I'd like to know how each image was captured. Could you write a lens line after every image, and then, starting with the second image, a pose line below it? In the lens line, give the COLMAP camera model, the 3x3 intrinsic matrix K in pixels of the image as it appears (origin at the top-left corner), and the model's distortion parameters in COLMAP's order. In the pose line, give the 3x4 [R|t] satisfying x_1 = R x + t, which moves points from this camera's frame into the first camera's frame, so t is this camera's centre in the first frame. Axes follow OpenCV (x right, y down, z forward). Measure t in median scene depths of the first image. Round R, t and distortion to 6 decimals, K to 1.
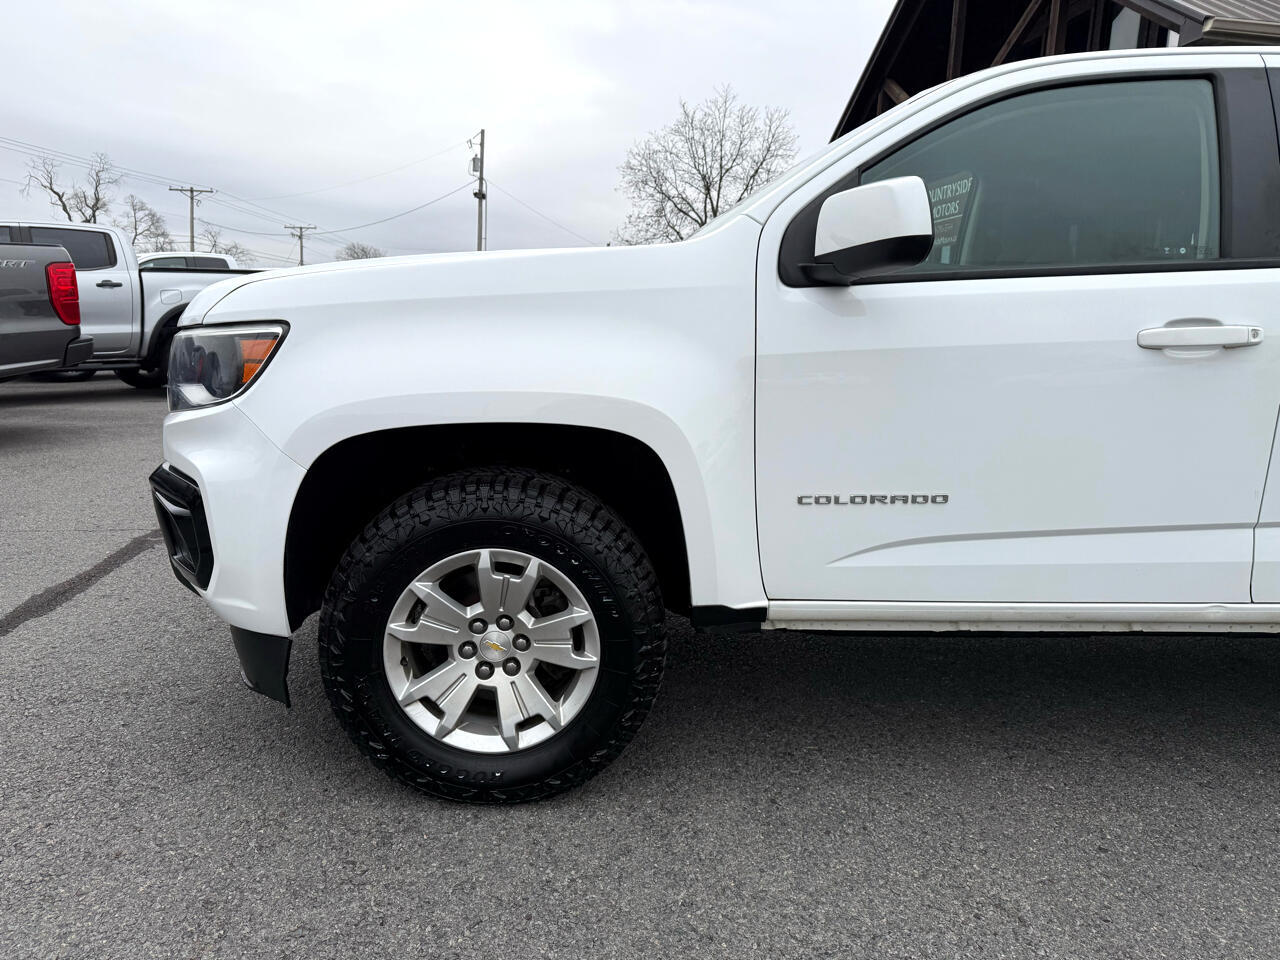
lens RADIAL K [[908.8, 0, 631.7], [0, 908.8, 477.7], [0, 0, 1]] dist [0.003961, -0.004371]
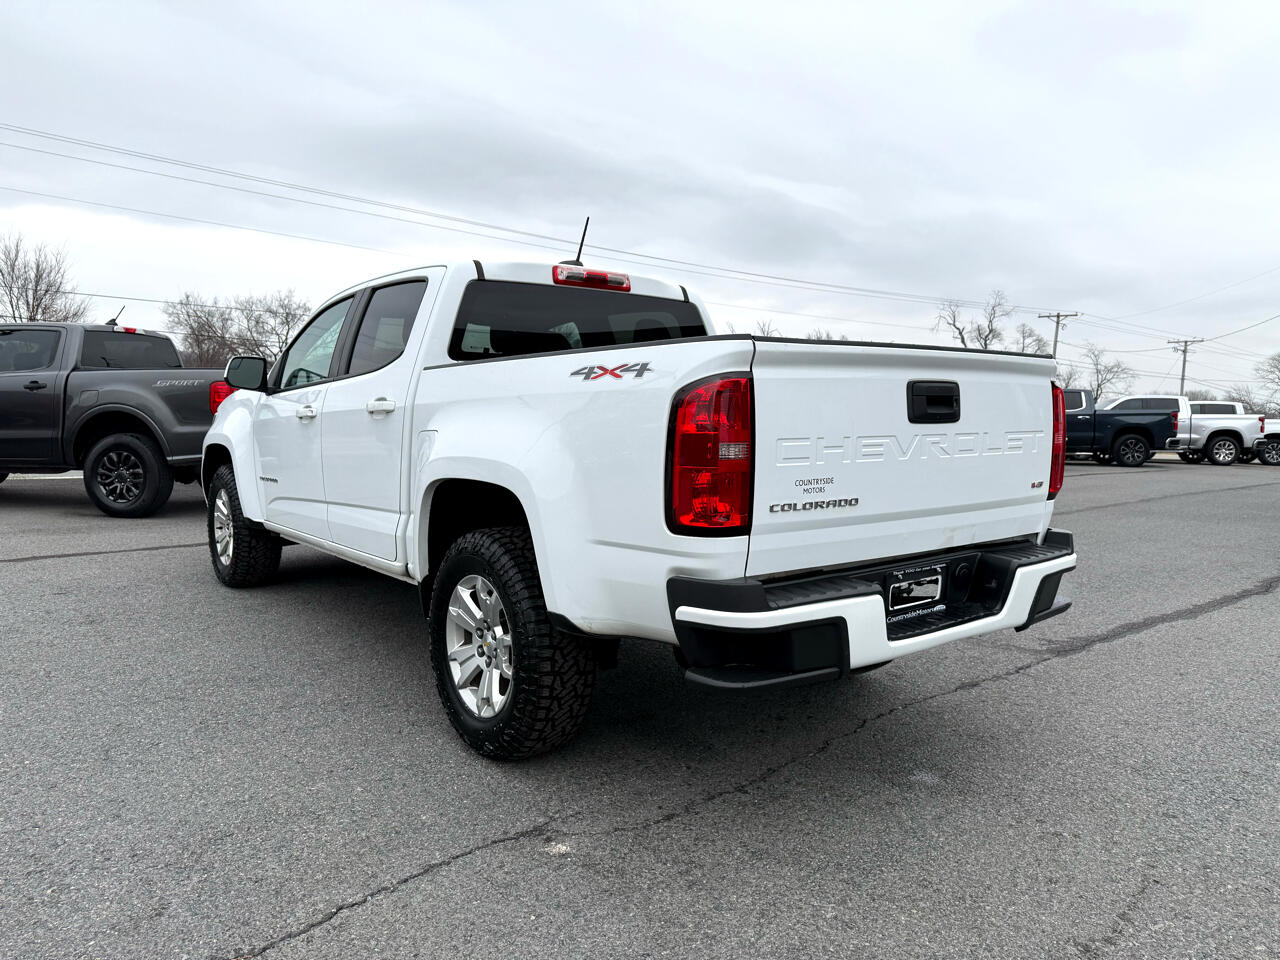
lens RADIAL K [[916.5, 0, 648.9], [0, 916.5, 472.2], [0, 0, 1]] dist [0.079837, -0.091651]
pose [[0.581266, 0.043456, -0.812553, 0.617674], [-0.152950, 0.986609, -0.056649, -0.001239], [0.799210, 0.157208, 0.580129, 0.072846]]
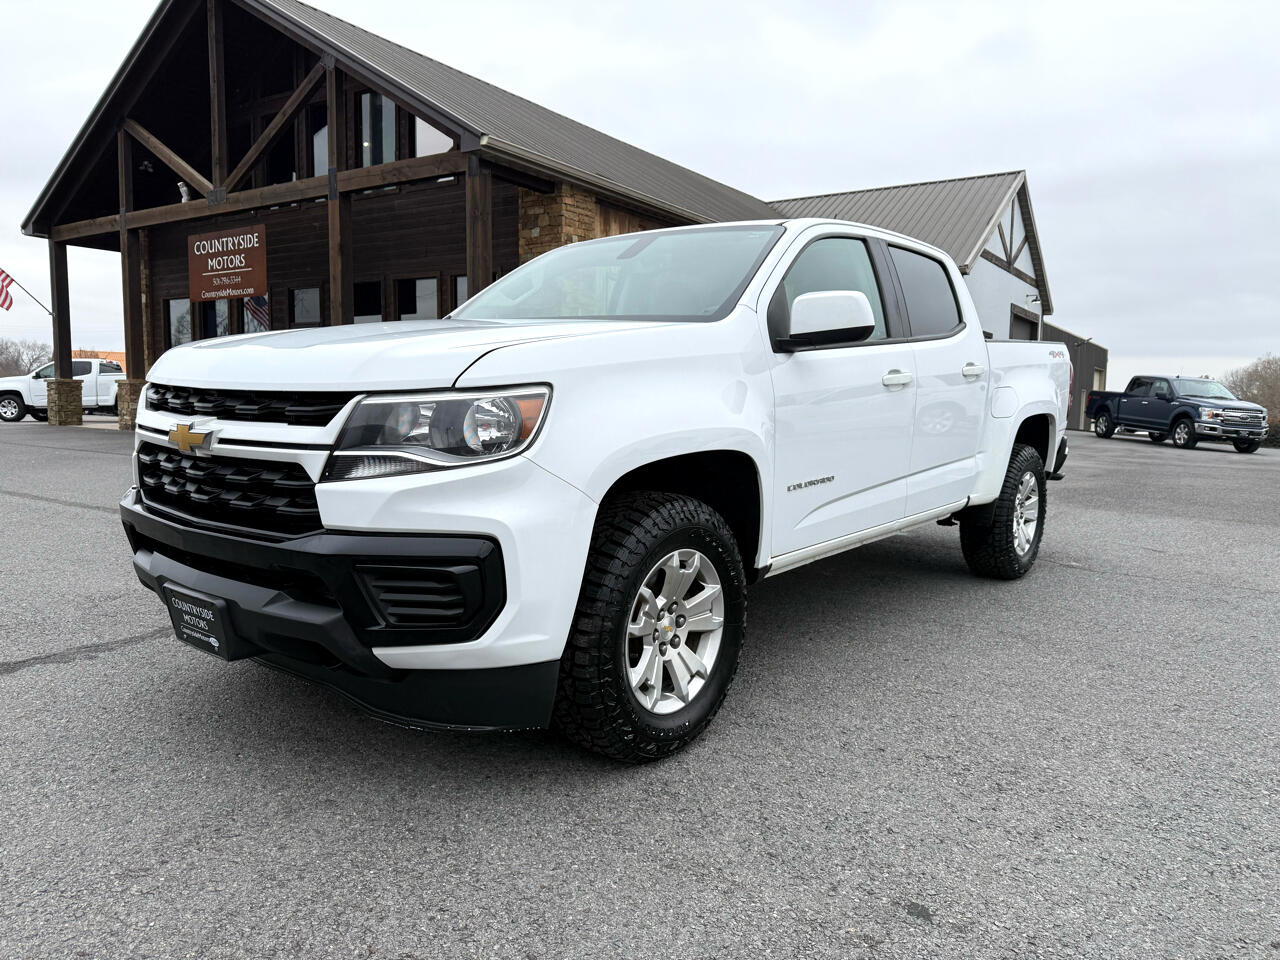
lens RADIAL K [[909.9, 0, 643.4], [0, 909.9, 481.2], [0, 0, 1]] dist [0.067719, -0.089228]
pose [[0.645804, -0.105699, 0.756152, -0.247443], [0.144028, 0.989455, 0.015301, -0.010153], [-0.749795, 0.099025, 0.654218, 0.034108]]
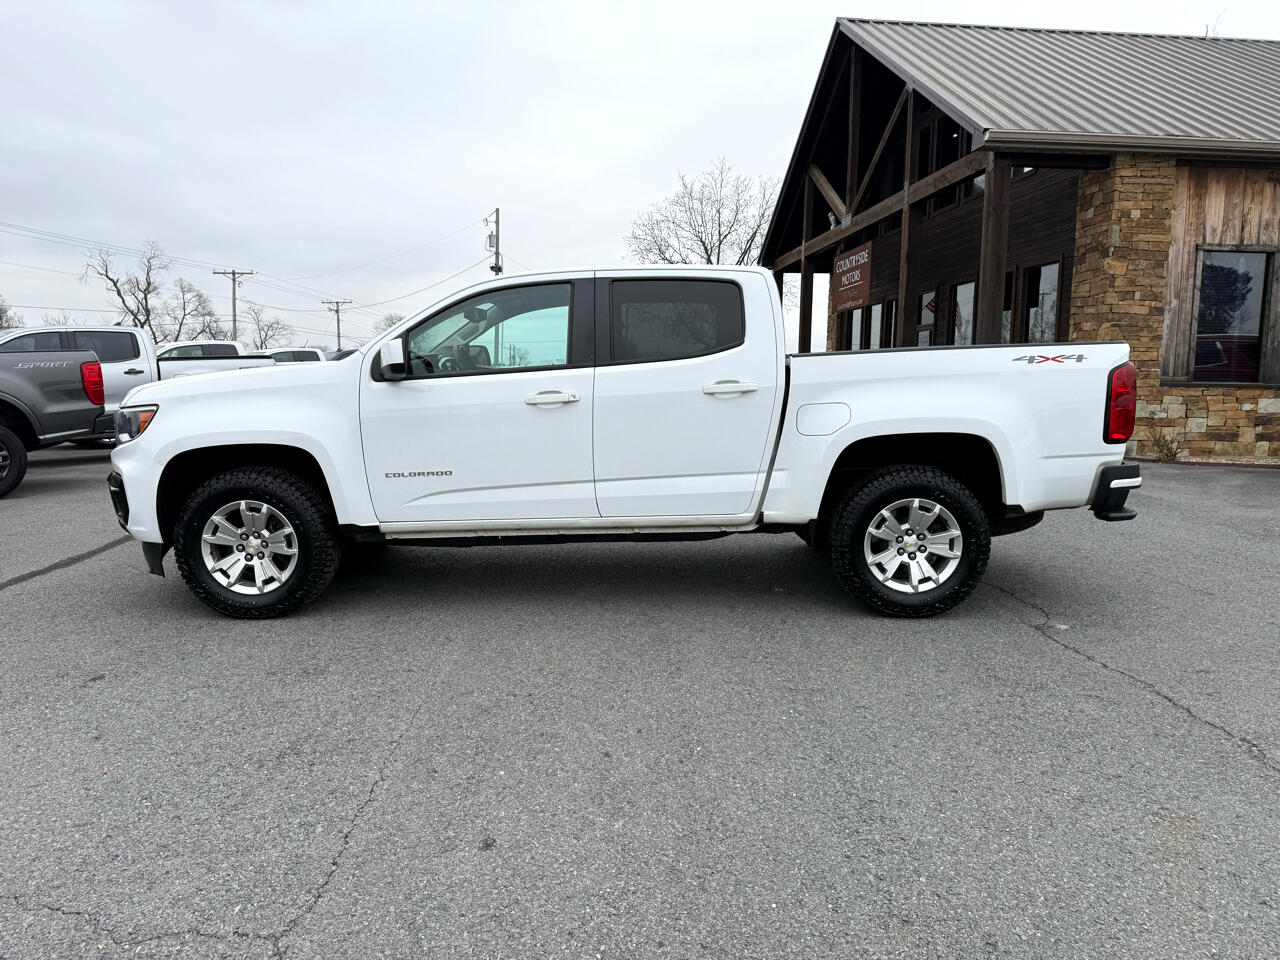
lens RADIAL K [[909.9, 0, 643.4], [0, 909.9, 481.2], [0, 0, 1]] dist [0.067719, -0.089228]
pose [[0.998594, -0.031662, -0.042519, 0.196425], [0.029173, 0.997895, -0.057924, 0.040359], [0.044263, 0.056602, 0.997415, -0.263676]]
